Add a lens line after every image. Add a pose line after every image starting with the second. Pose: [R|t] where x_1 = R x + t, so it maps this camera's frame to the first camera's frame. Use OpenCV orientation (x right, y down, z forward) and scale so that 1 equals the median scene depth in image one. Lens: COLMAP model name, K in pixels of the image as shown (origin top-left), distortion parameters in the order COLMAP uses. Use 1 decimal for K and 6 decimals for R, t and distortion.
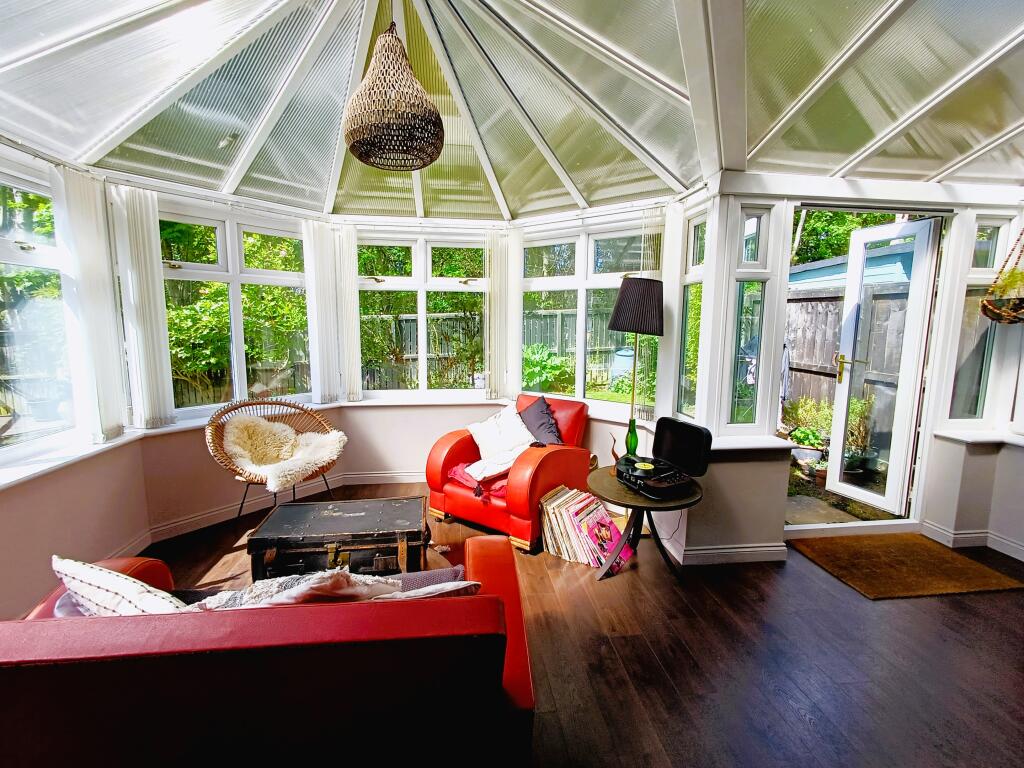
lens RADIAL K [[468.9, 0, 514.1], [0, 468.9, 382.9], [0, 0, 1]] dist [-0.001763, -0.000984]
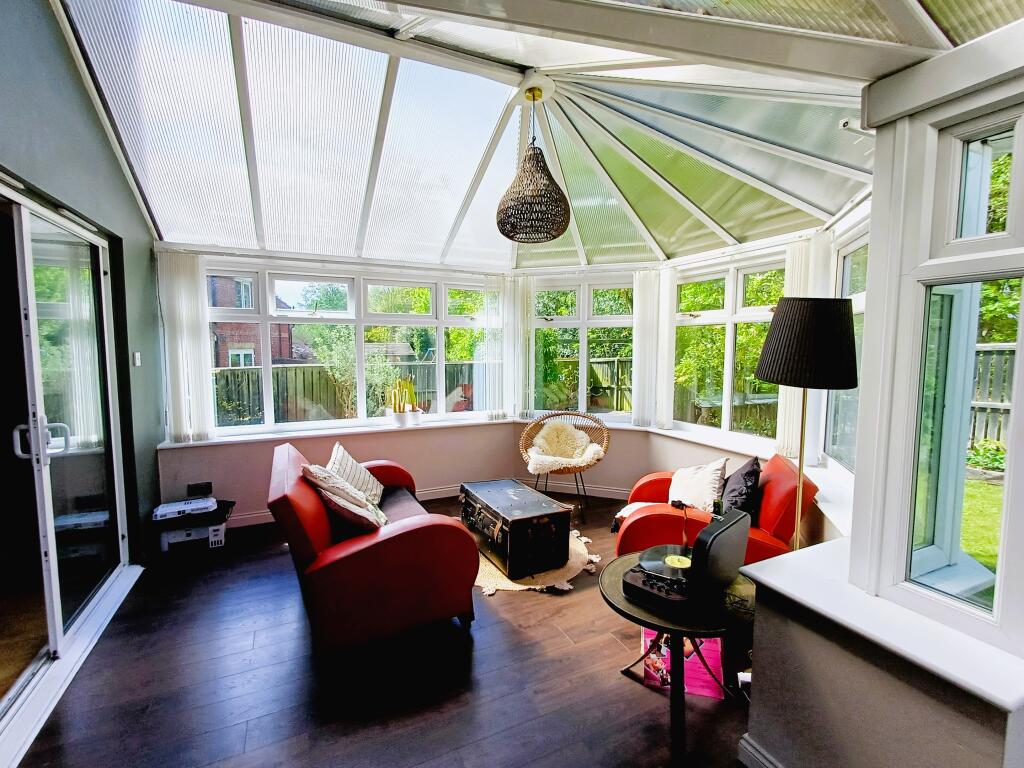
lens RADIAL K [[468.9, 0, 514.1], [0, 468.9, 382.9], [0, 0, 1]] dist [-0.001763, -0.000984]
pose [[0.313566, 0.078281, -0.946334, 0.677125], [-0.124686, 0.991362, 0.040691, -0.079757], [0.941345, 0.105235, 0.320617, 0.376745]]
